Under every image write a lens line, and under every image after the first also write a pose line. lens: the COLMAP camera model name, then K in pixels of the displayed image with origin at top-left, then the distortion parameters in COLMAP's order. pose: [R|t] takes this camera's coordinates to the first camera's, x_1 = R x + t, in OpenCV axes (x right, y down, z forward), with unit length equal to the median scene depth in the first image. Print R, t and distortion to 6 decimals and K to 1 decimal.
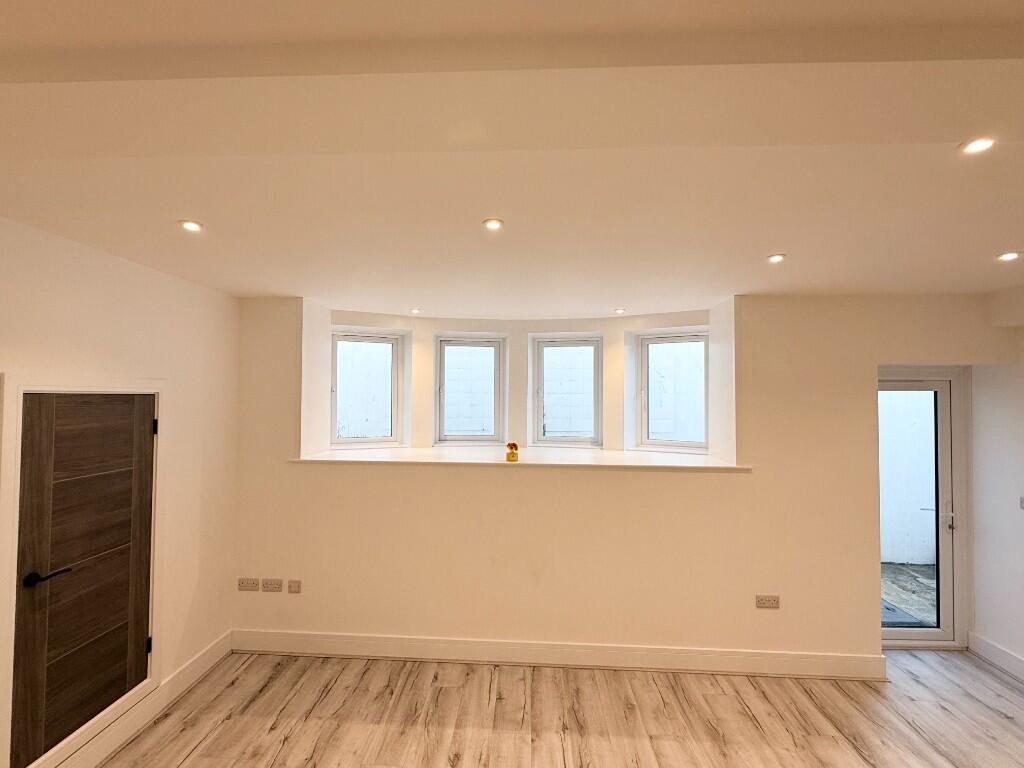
lens RADIAL K [[469.5, 0, 510.3], [0, 469.5, 388.4], [0, 0, 1]] dist [0.001467, -0.001064]
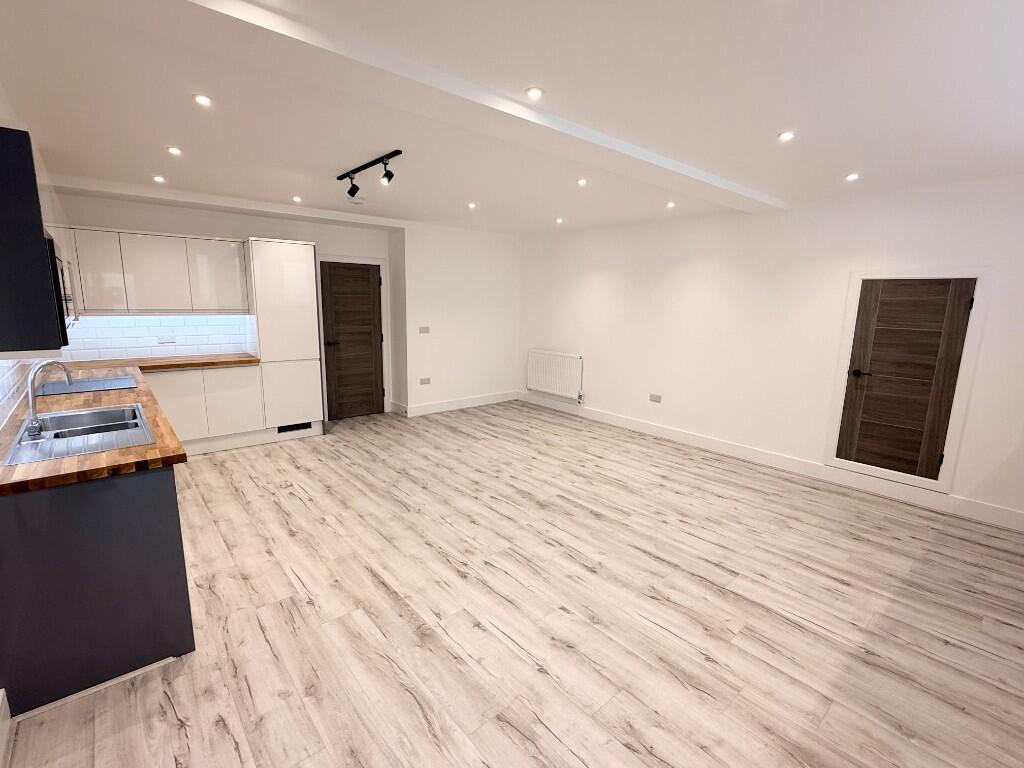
lens RADIAL K [[469.5, 0, 512.1], [0, 469.5, 383.3], [0, 0, 1]] dist [0.001467, -0.001064]
pose [[-0.729258, 0.104058, -0.676280, 1.163342], [-0.009928, 0.986655, 0.162521, 0.106305], [0.684167, 0.125234, -0.718493, 1.146271]]
